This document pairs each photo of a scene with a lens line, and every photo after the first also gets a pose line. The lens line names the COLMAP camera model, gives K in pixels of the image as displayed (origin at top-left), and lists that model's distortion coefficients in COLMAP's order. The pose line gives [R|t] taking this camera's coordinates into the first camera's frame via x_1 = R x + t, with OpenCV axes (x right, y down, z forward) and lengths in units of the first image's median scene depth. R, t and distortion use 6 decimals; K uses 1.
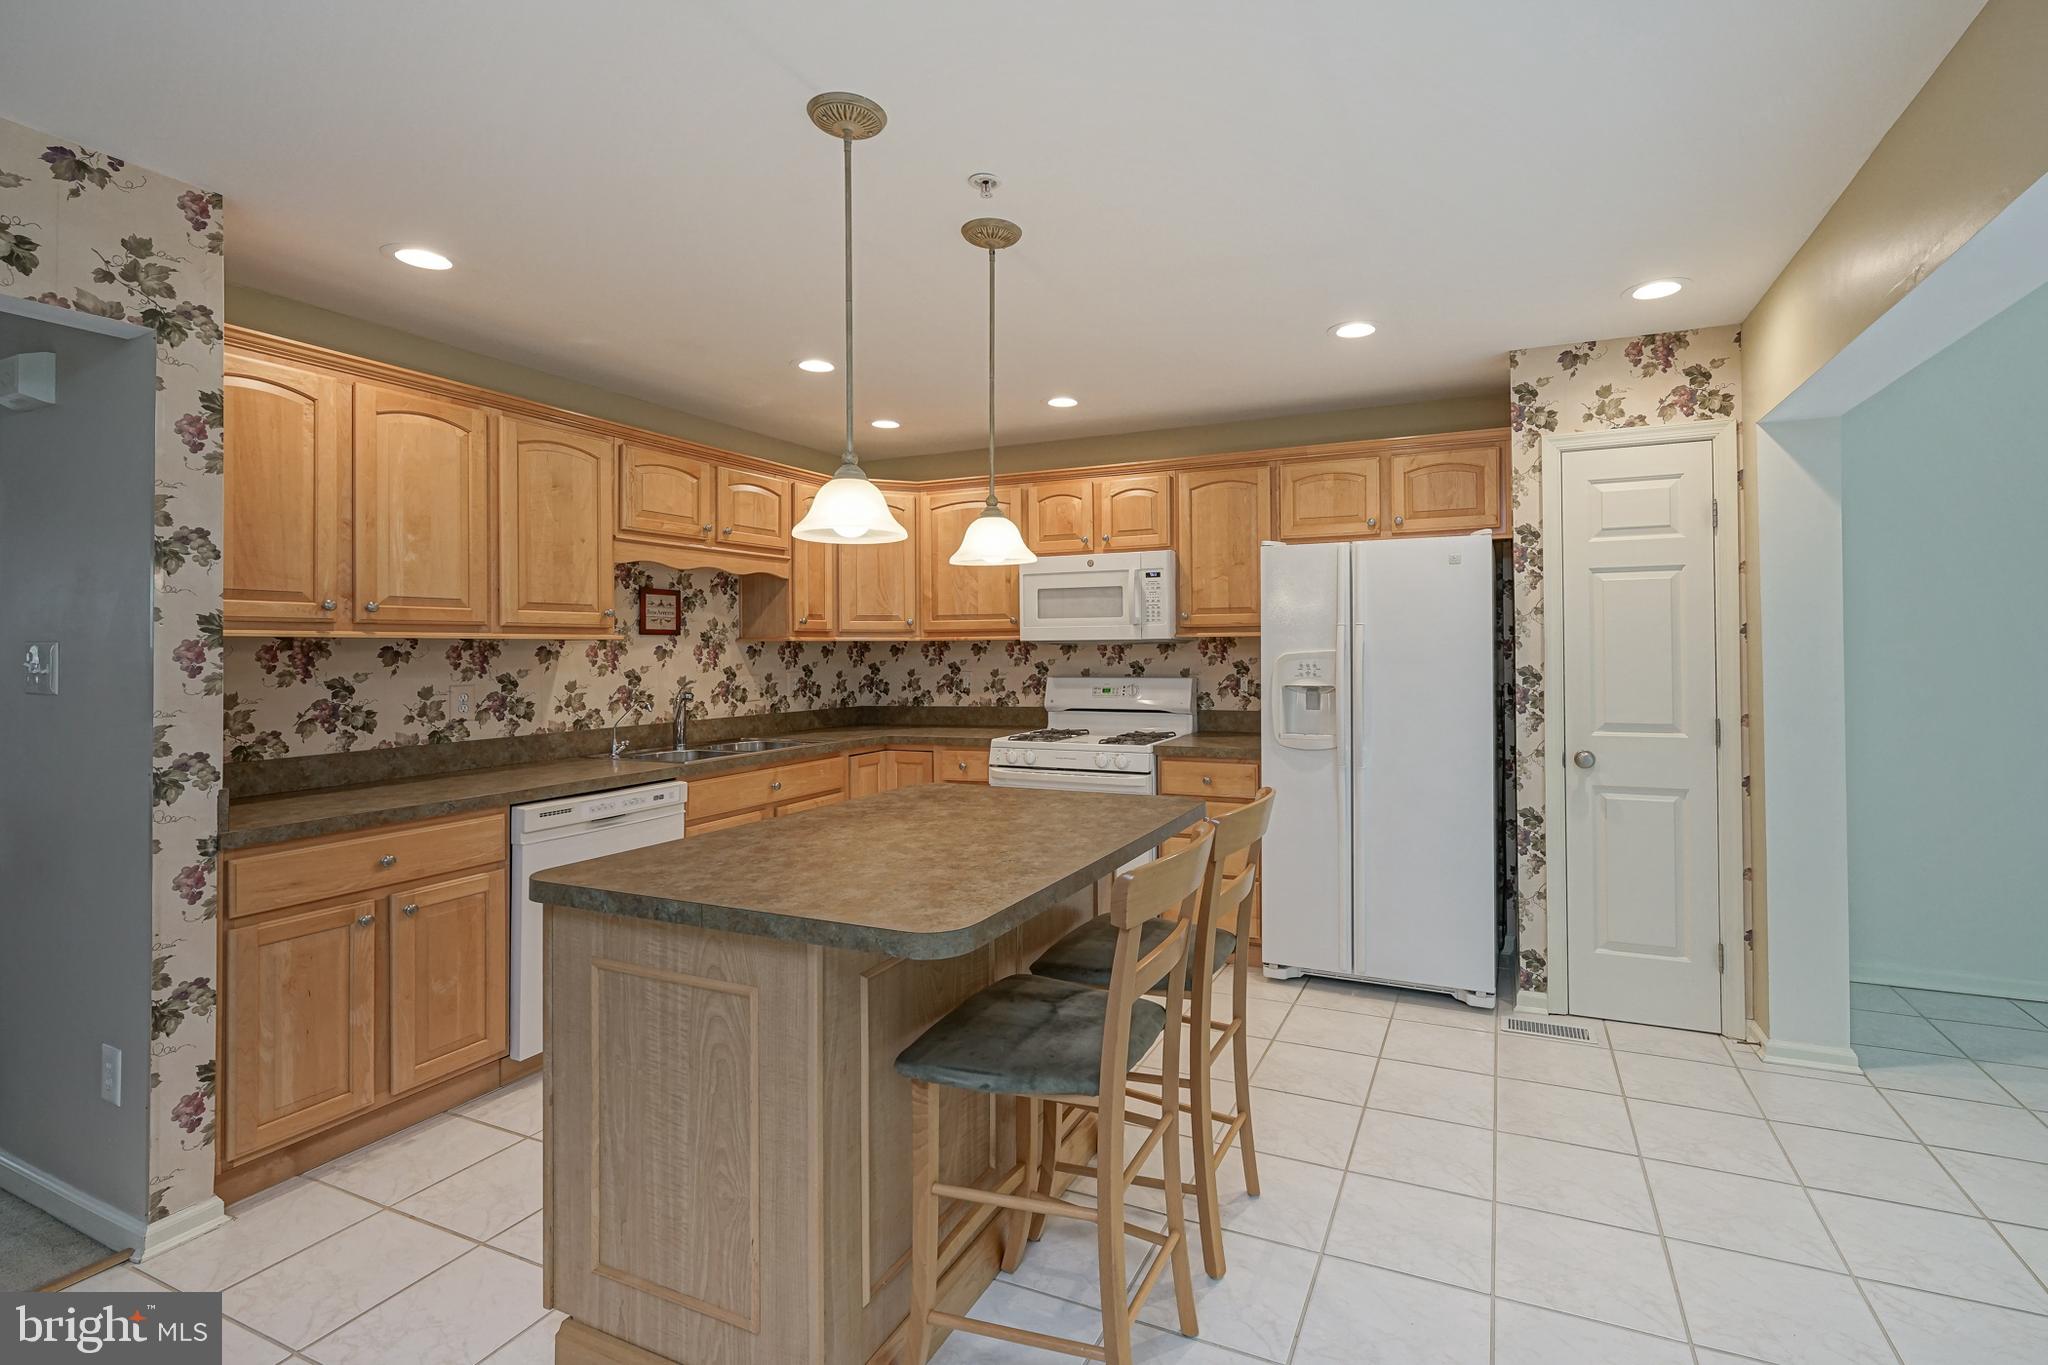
lens RADIAL K [[886.0, 0, 1121.3], [0, 886.0, 636.9], [0, 0, 1]] dist [-0.003418, 0.000145]
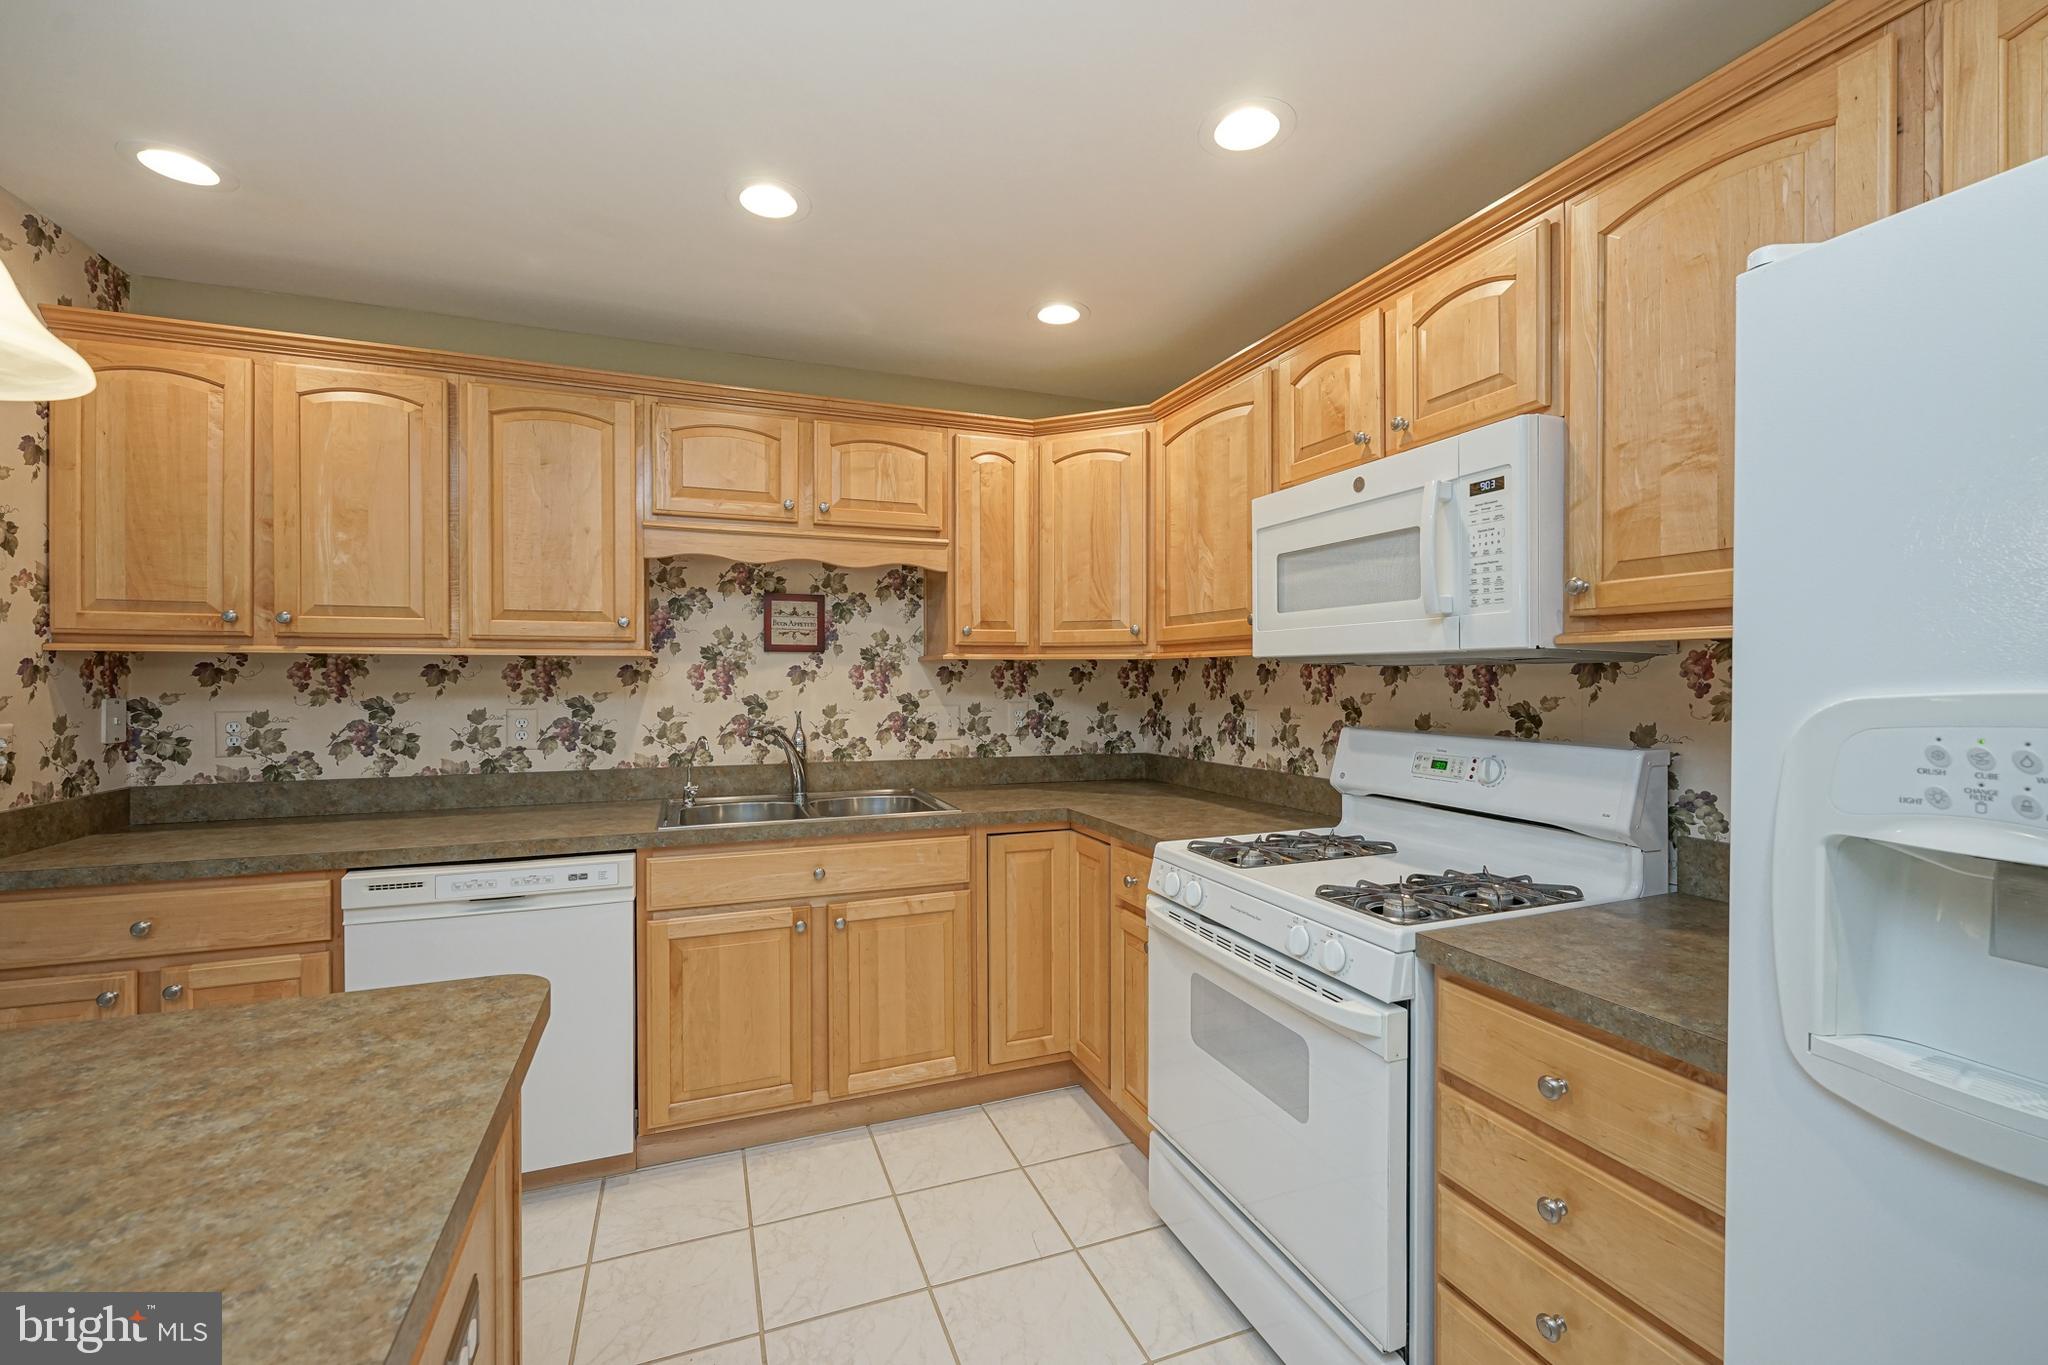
lens RADIAL K [[837.1, 0, 1064.6], [0, 837.1, 675.1], [0, 0, 1]] dist [-0.003627, 0.000141]
pose [[0.699574, 0.008001, -0.714516, 0.182490], [0.002629, 0.999902, 0.013771, 0.008847], [0.714556, -0.011513, 0.699484, 0.648631]]
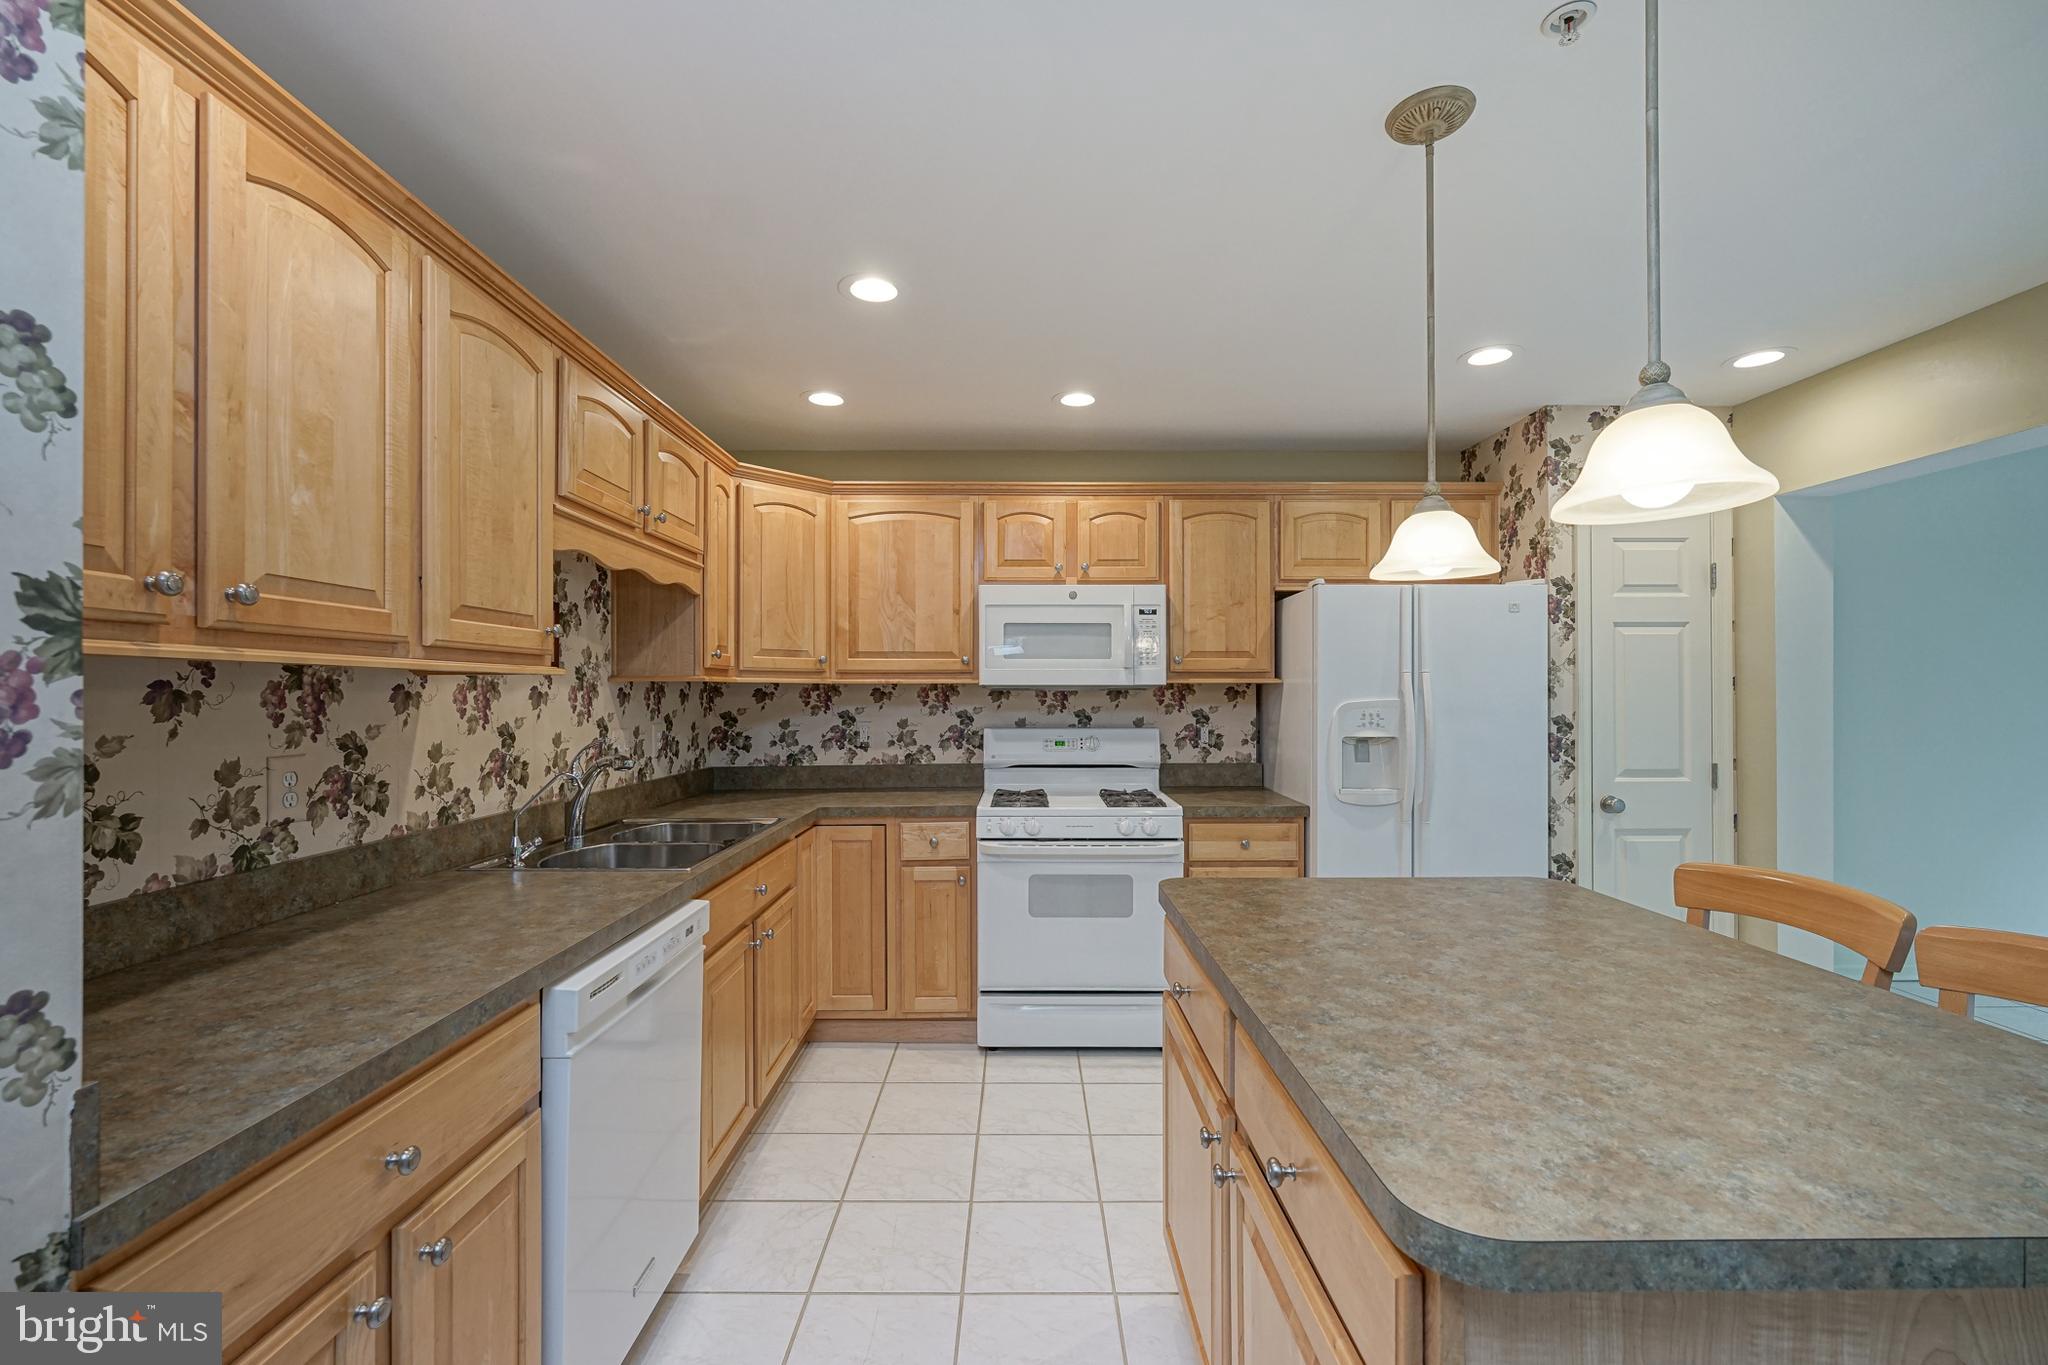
lens RADIAL K [[837.1, 0, 1015.6], [0, 837.1, 688.0], [0, 0, 1]] dist [-0.003627, 0.000141]
pose [[0.926636, 0.010286, 0.375819, -0.425666], [-0.011725, 0.999930, 0.001542, 0.006338], [-0.375777, -0.005835, 0.926692, 0.298216]]
